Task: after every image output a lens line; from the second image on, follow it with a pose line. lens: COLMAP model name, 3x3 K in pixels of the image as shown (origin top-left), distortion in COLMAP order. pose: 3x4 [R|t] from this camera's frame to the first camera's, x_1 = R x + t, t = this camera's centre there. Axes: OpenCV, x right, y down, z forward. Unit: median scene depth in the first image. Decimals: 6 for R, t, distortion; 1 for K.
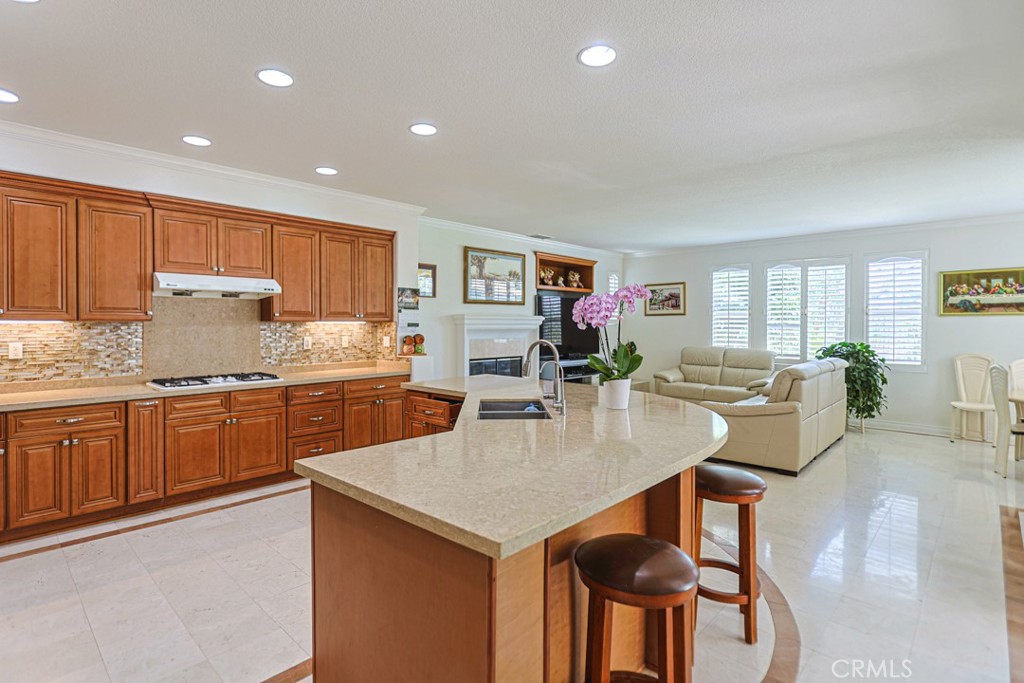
lens RADIAL K [[501.2, 0, 508.9], [0, 501.2, 331.9], [0, 0, 1]] dist [-0.005941, -0.000425]
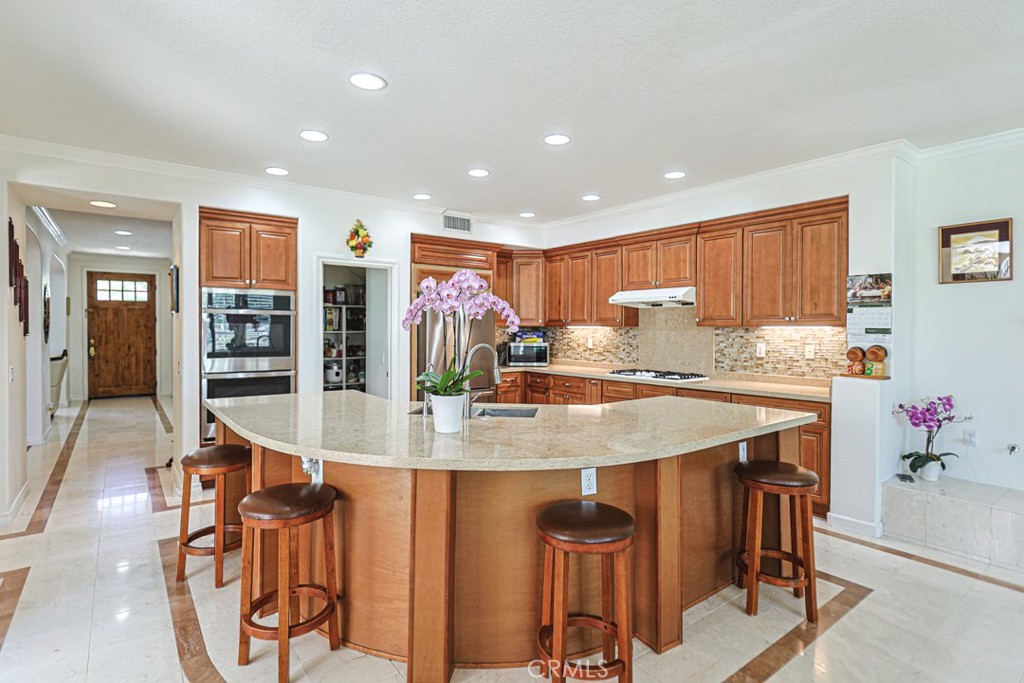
lens RADIAL K [[501.2, 0, 516.5], [0, 501.2, 337.3], [0, 0, 1]] dist [-0.005941, -0.000425]
pose [[-0.138324, 0.015728, -0.990262, 0.551643], [-0.021548, 0.999589, 0.018886, -0.008562], [0.990153, 0.023950, -0.137928, 0.689505]]
